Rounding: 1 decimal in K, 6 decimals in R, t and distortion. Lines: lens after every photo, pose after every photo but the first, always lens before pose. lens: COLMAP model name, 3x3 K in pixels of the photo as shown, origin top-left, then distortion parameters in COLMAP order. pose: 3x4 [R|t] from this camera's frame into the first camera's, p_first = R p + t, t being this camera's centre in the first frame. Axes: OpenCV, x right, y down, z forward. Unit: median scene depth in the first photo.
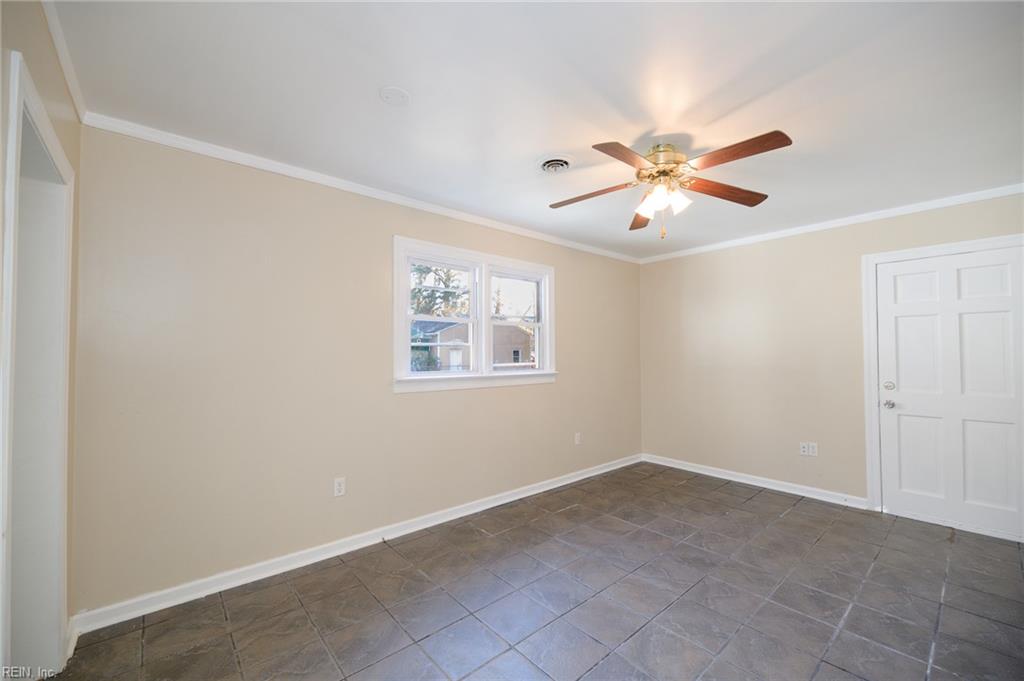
lens RADIAL K [[409.3, 0, 513.0], [0, 409.3, 341.4], [0, 0, 1]] dist [0.001371, -0.004689]
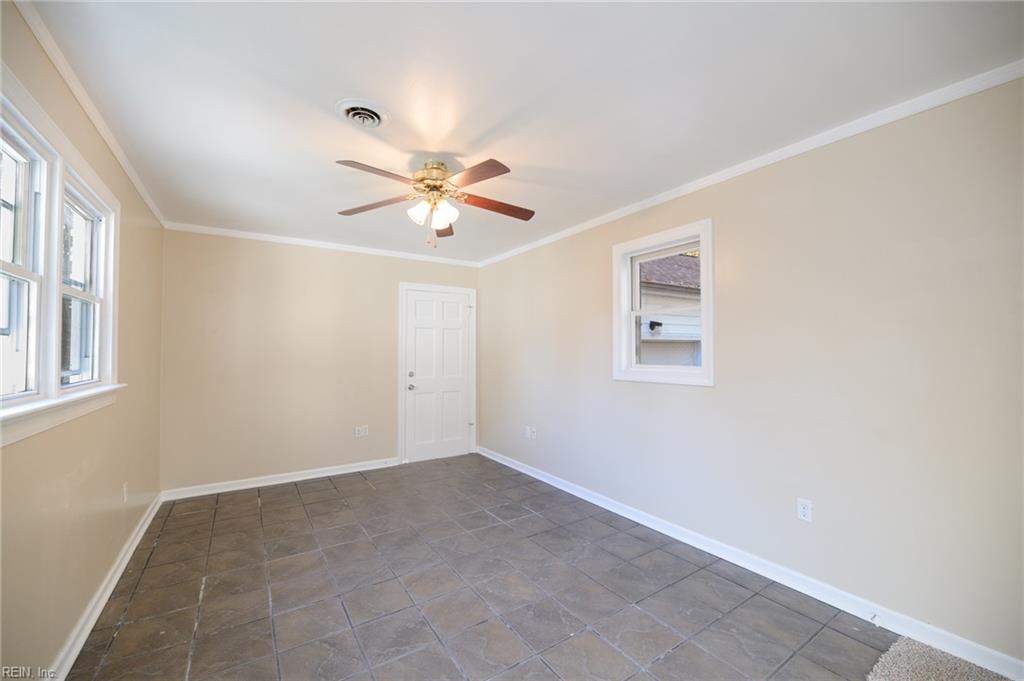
lens RADIAL K [[409.3, 0, 513.0], [0, 409.3, 341.4], [0, 0, 1]] dist [0.001371, -0.004689]
pose [[0.128006, 0.027067, 0.991404, -0.480750], [-0.027923, 0.999330, -0.023679, 0.014539], [-0.991380, -0.024652, 0.128676, 0.450188]]
